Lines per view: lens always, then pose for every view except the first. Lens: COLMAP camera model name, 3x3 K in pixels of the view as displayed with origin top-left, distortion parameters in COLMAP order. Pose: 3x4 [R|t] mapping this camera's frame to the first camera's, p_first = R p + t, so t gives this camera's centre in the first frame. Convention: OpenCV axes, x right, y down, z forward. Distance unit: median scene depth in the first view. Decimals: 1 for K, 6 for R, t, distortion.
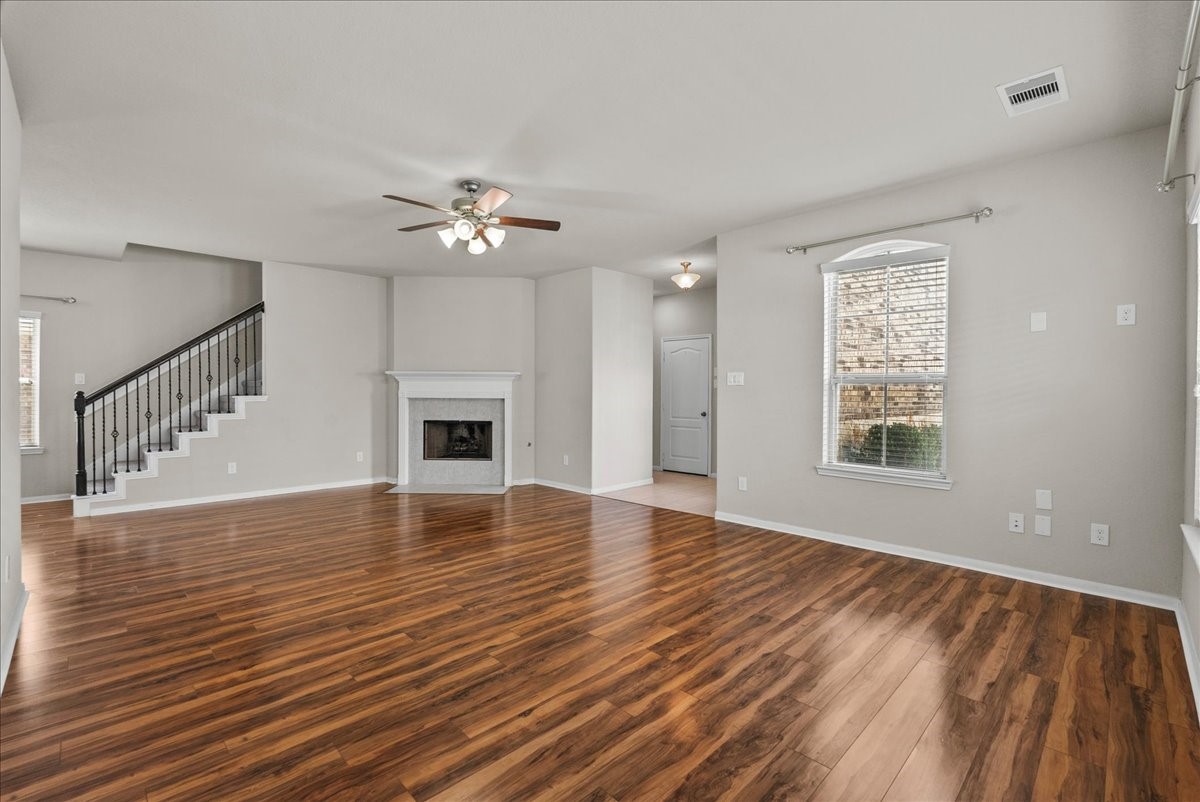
lens RADIAL K [[532.1, 0, 591.9], [0, 532.1, 407.5], [0, 0, 1]] dist [0.001872, 0.000051]
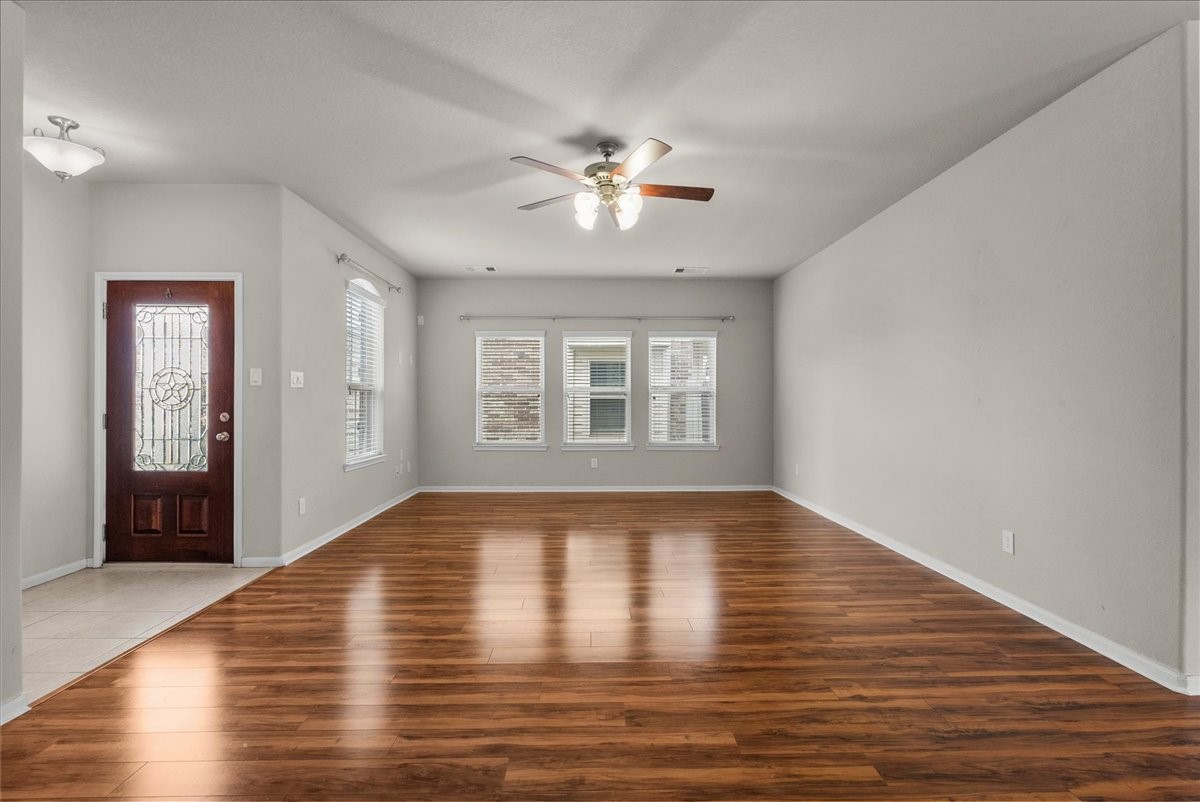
lens RADIAL K [[532.1, 0, 594.0], [0, 532.1, 398.5], [0, 0, 1]] dist [0.001872, 0.000051]
pose [[-0.727595, 0.001660, 0.686005, -0.977159], [0.008183, 0.999947, 0.006260, -0.040131], [-0.685959, 0.010169, -0.727570, 2.012391]]
